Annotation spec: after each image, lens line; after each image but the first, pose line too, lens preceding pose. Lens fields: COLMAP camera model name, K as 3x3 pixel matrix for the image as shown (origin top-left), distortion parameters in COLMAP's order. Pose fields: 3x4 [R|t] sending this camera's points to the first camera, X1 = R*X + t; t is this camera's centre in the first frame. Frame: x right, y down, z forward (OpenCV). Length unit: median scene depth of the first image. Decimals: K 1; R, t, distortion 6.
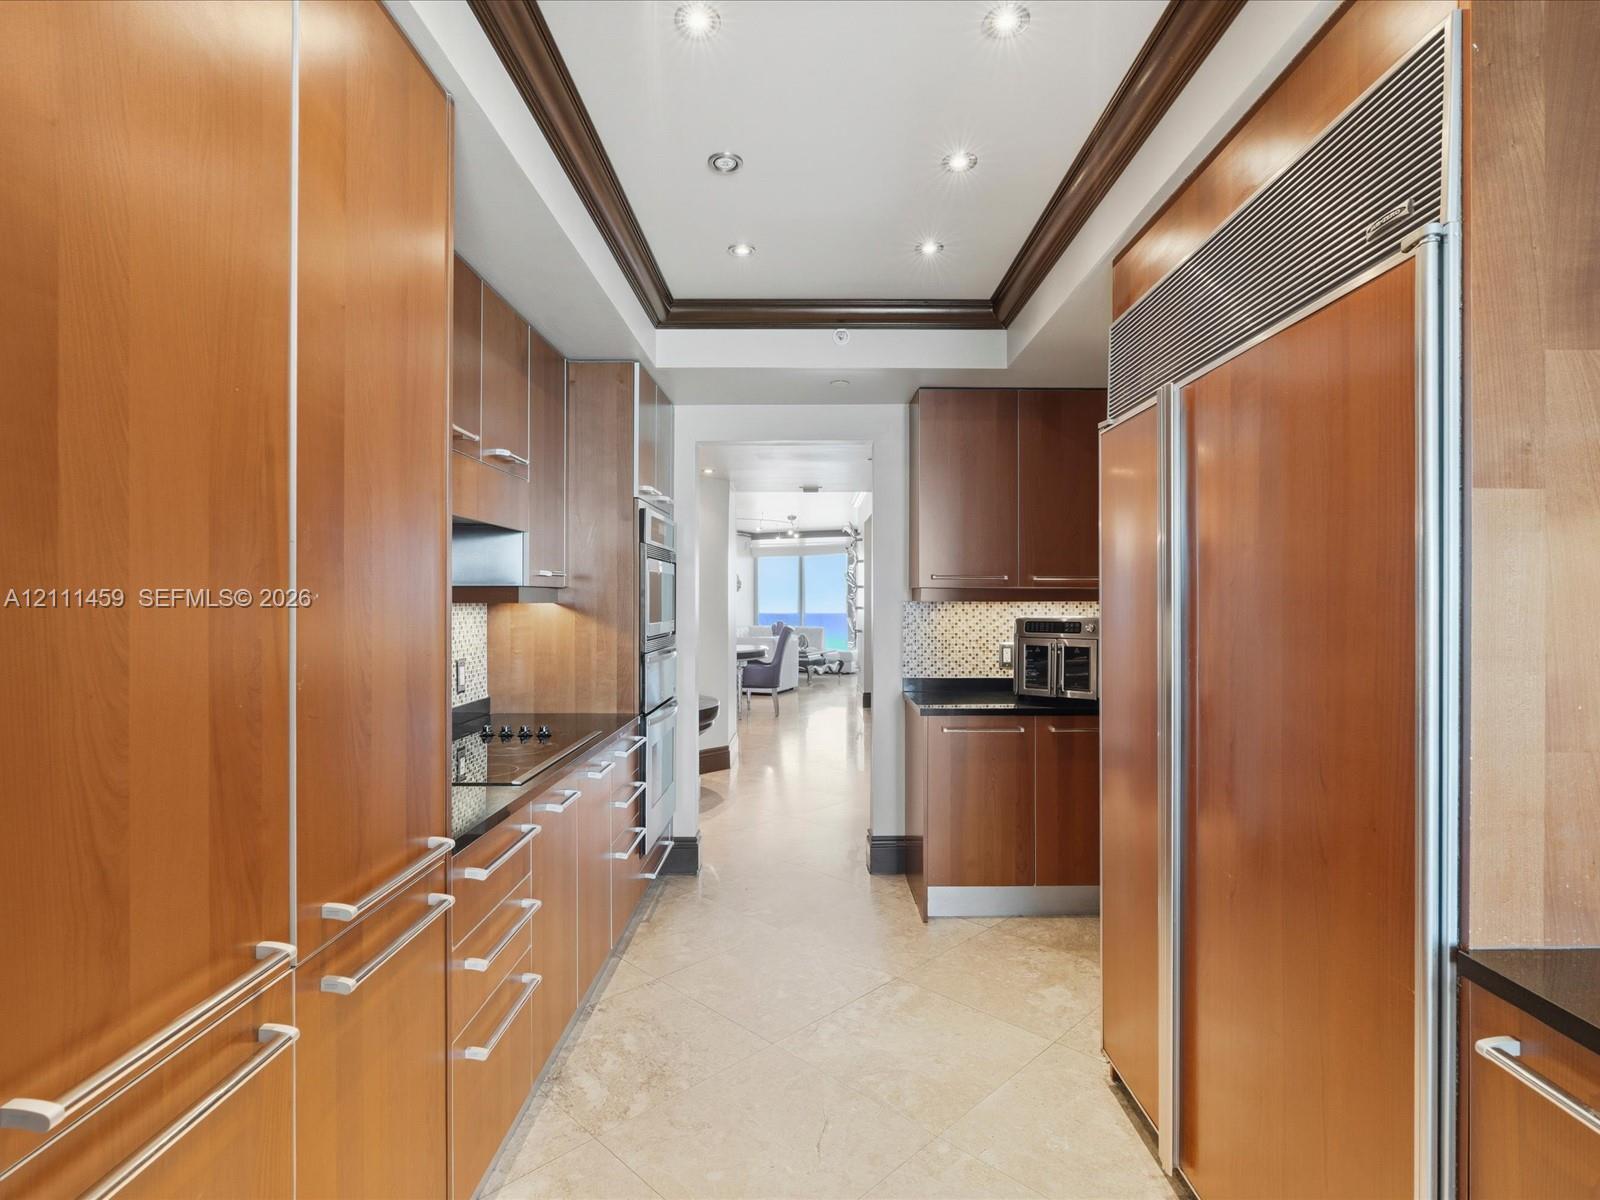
lens RADIAL K [[822.2, 0, 808.7], [0, 822.2, 601.4], [0, 0, 1]] dist [-0.002973, -0.000087]
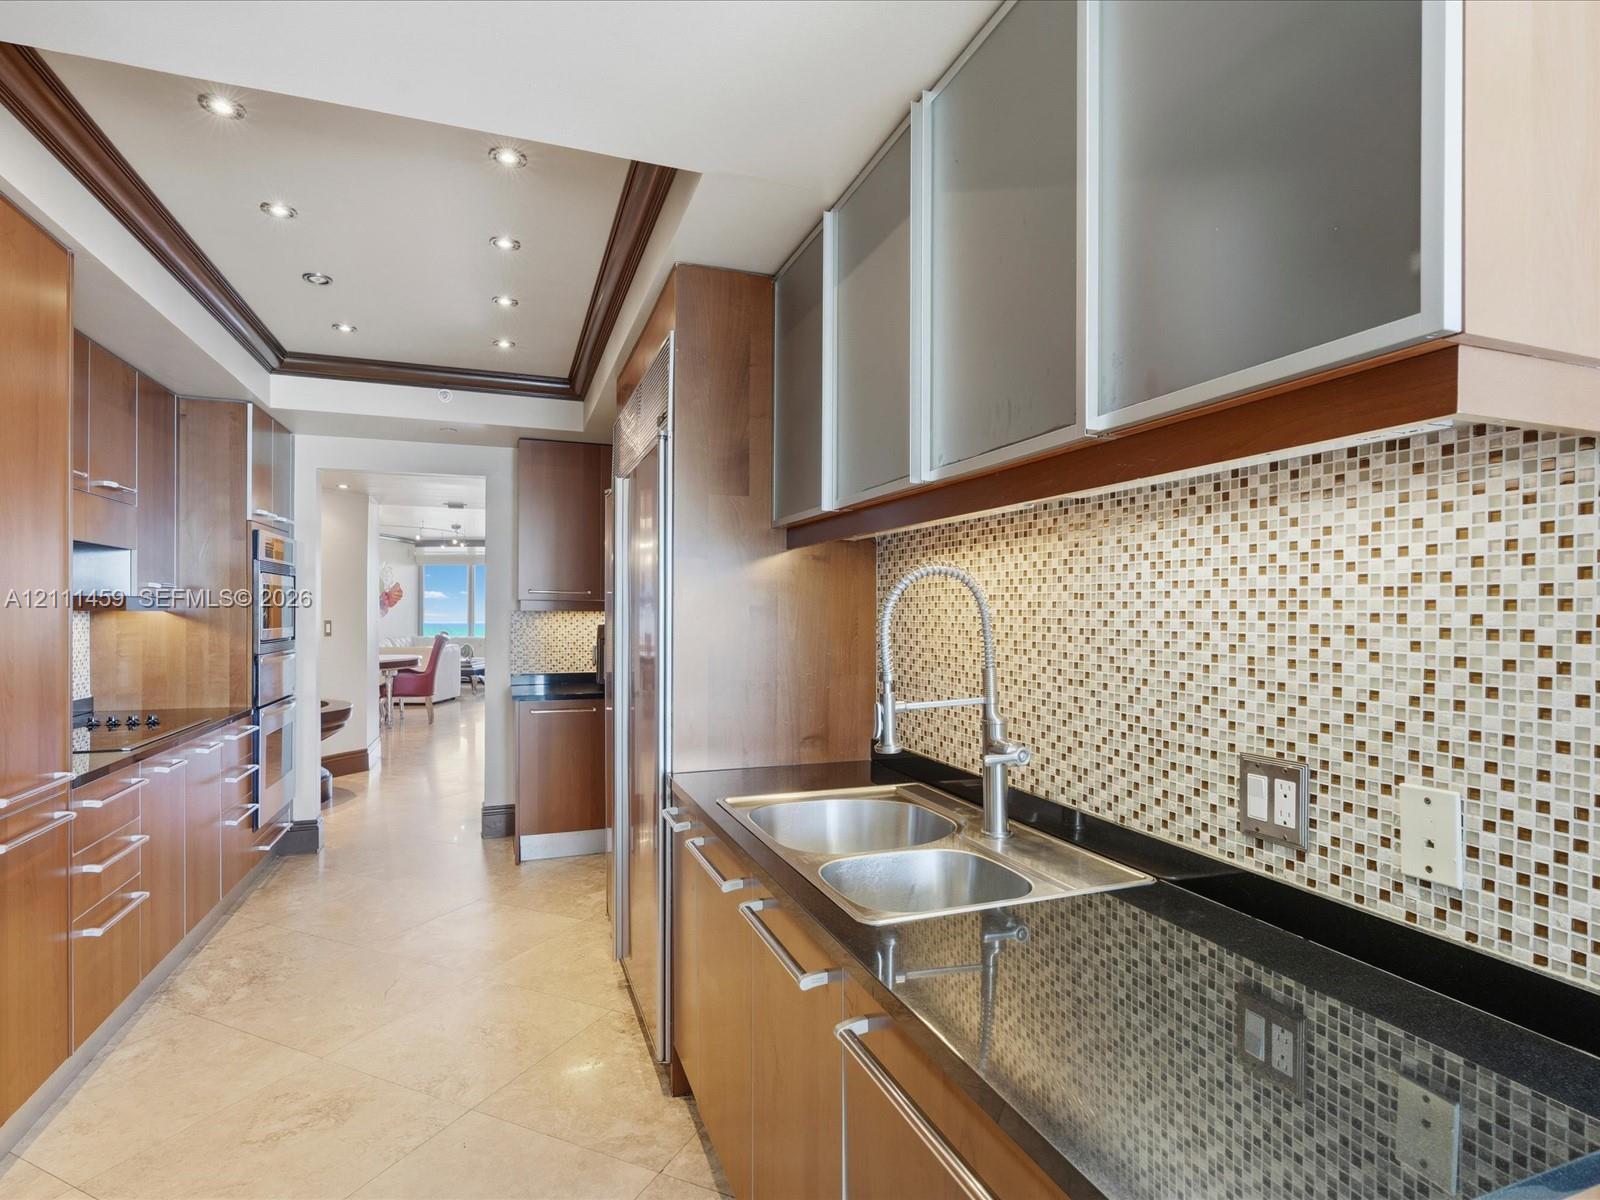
lens RADIAL K [[834.0, 0, 801.2], [0, 834.0, 617.2], [0, 0, 1]] dist [0.003136, 0.001685]
pose [[0.940237, 0.001520, 0.340518, 0.119524], [-0.003568, 0.999979, 0.005387, 0.001076], [-0.340502, -0.006279, 0.940223, -0.368719]]
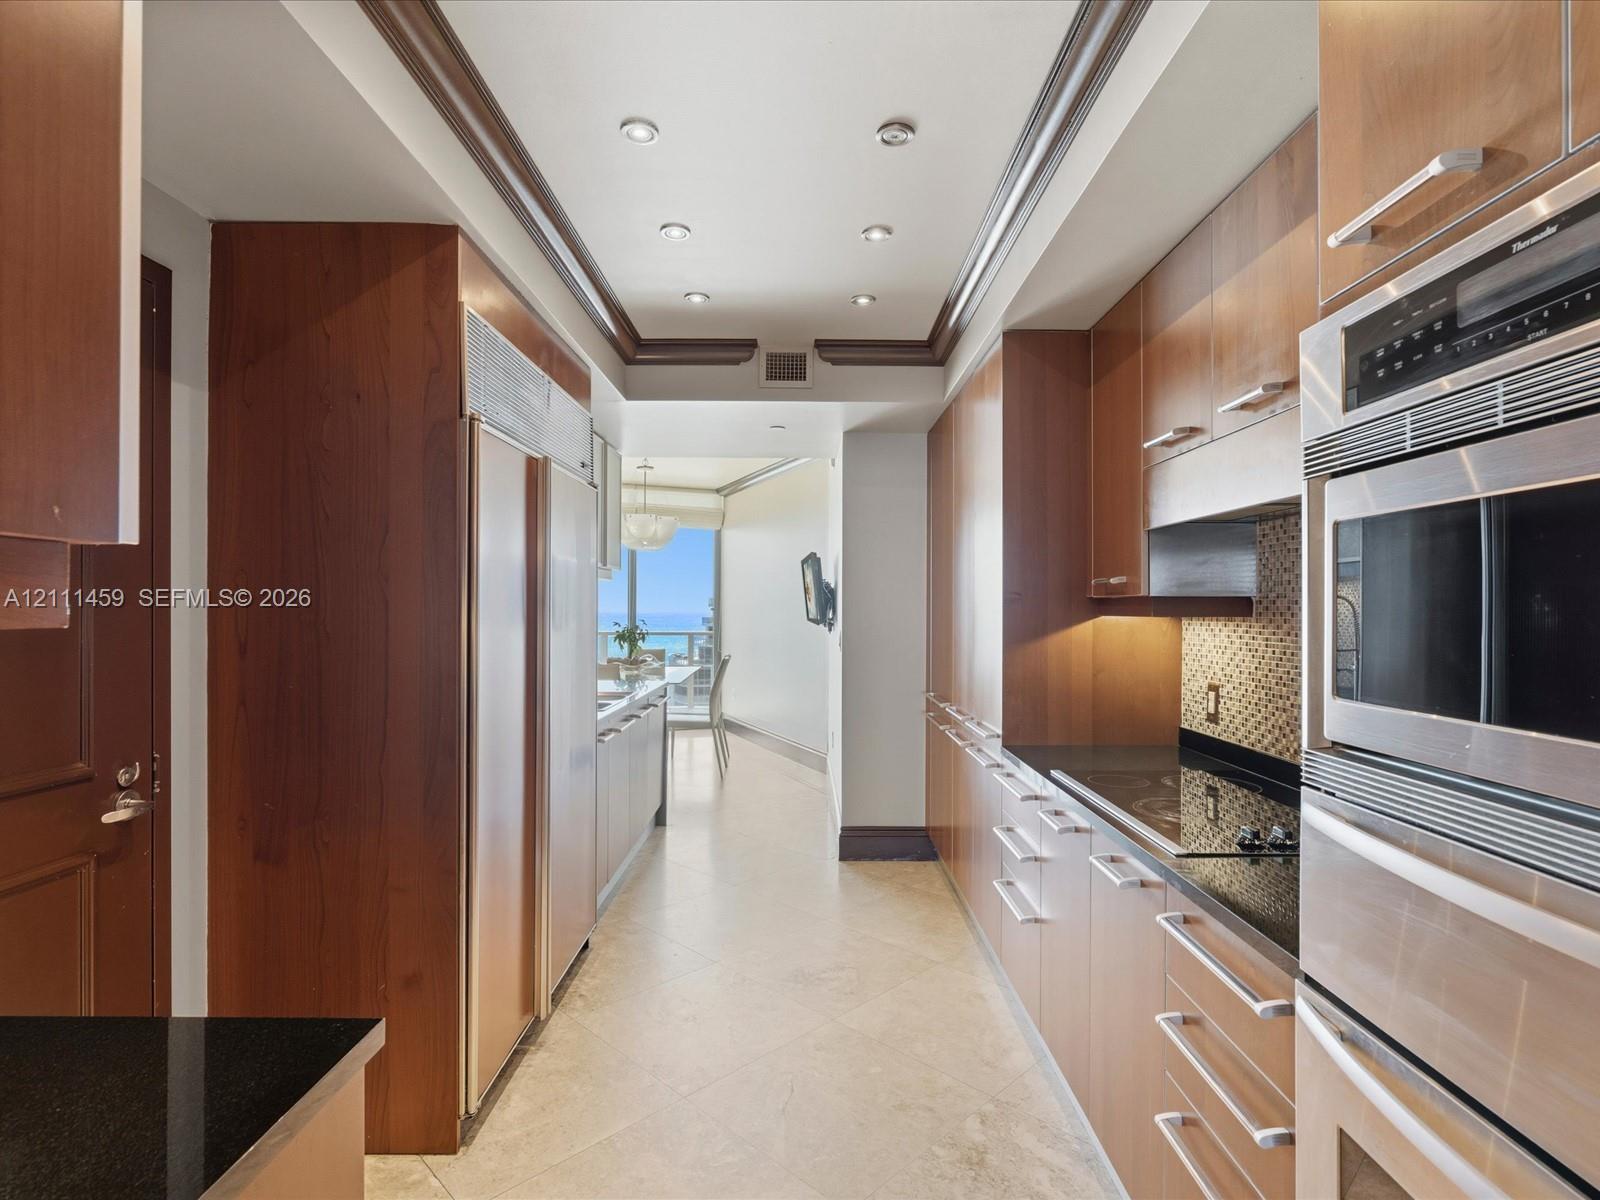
lens RADIAL K [[822.2, 0, 808.7], [0, 822.2, 601.4], [0, 0, 1]] dist [-0.002973, -0.000087]
pose [[-0.999974, -0.004406, -0.005733, -0.000871], [-0.004398, 0.999989, -0.001405, -0.008762], [0.005739, -0.001380, -0.999983, 1.316966]]
